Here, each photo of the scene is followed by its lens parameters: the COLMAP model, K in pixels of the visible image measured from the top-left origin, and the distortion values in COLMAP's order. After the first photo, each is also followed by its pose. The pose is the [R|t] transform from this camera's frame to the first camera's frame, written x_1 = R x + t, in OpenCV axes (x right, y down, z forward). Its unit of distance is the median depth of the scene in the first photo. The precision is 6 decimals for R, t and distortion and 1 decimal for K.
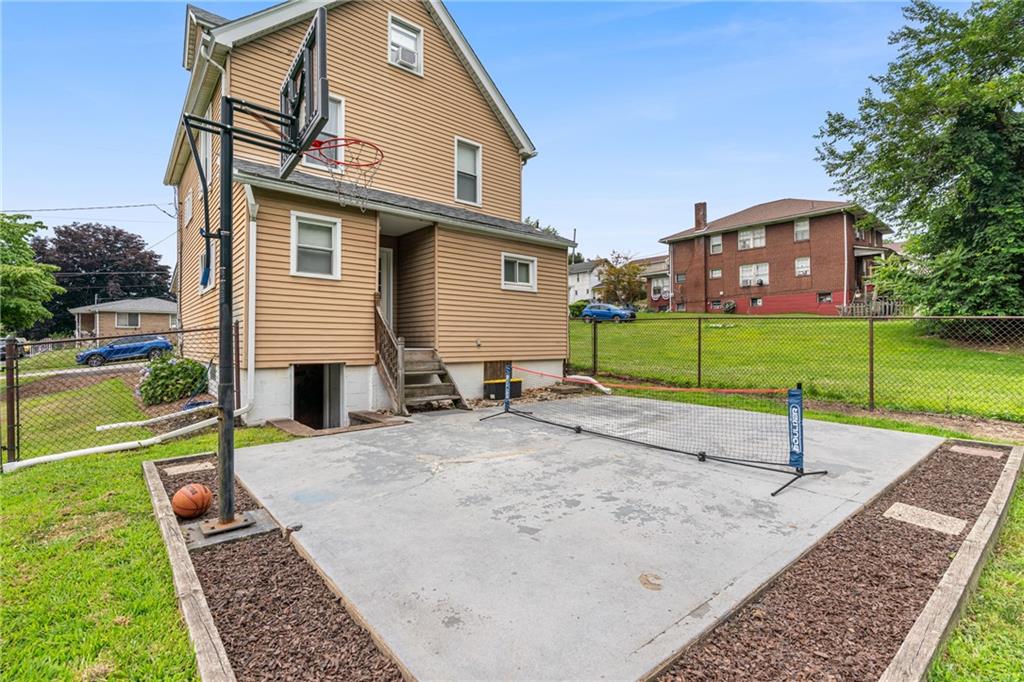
lens RADIAL K [[464.3, 0, 511.3], [0, 464.3, 337.6], [0, 0, 1]] dist [-0.002980, 0.002211]
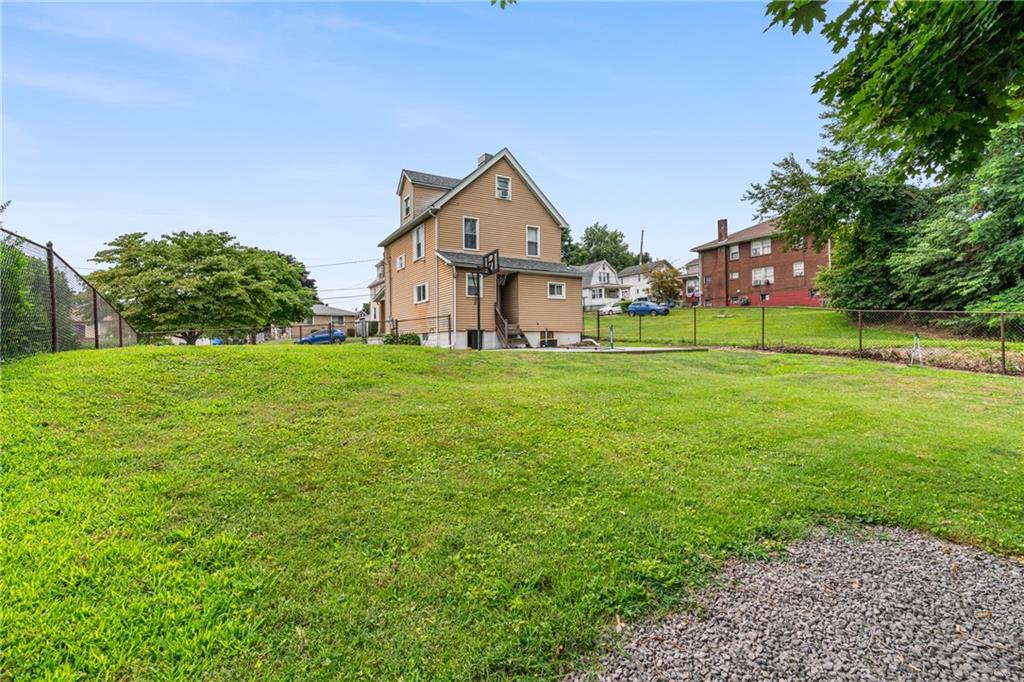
lens RADIAL K [[464.3, 0, 512.1], [0, 464.3, 339.4], [0, 0, 1]] dist [-0.002980, 0.002211]
pose [[0.986327, -0.010025, -0.164495, 0.053614], [0.011216, 0.999917, 0.006316, 0.023096], [0.164418, -0.008074, 0.986358, -0.376595]]
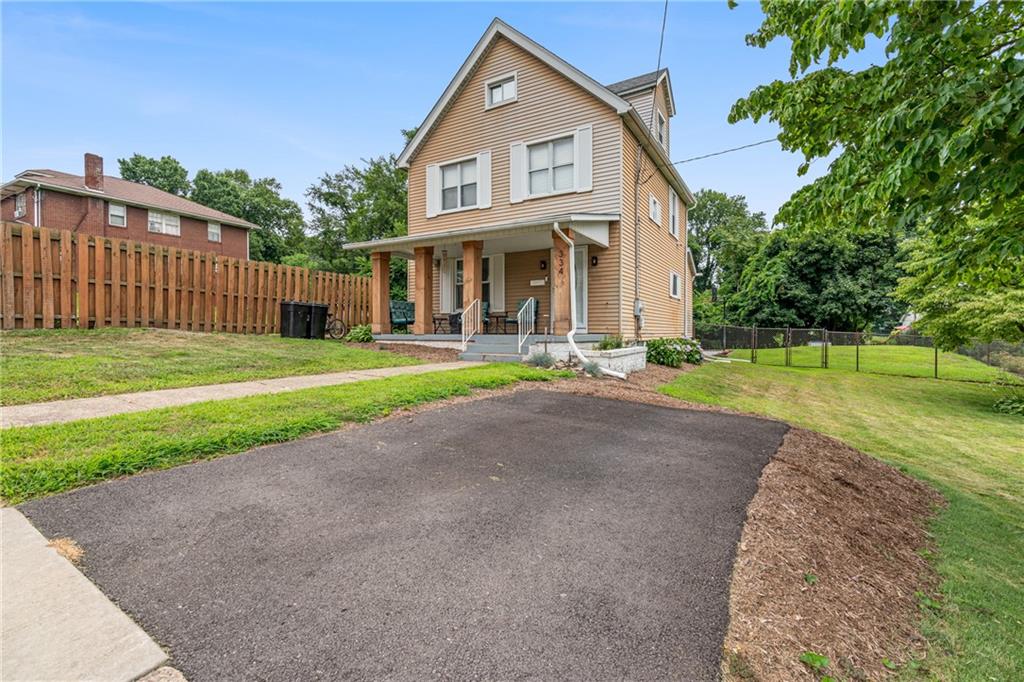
lens RADIAL K [[464.3, 0, 512.5], [0, 464.3, 337.0], [0, 0, 1]] dist [-0.002980, 0.002211]
pose [[-0.330262, -0.006214, 0.943869, -0.612104], [-0.006473, 0.999970, 0.004318, 0.007287], [-0.943867, -0.004684, -0.330293, 0.660799]]
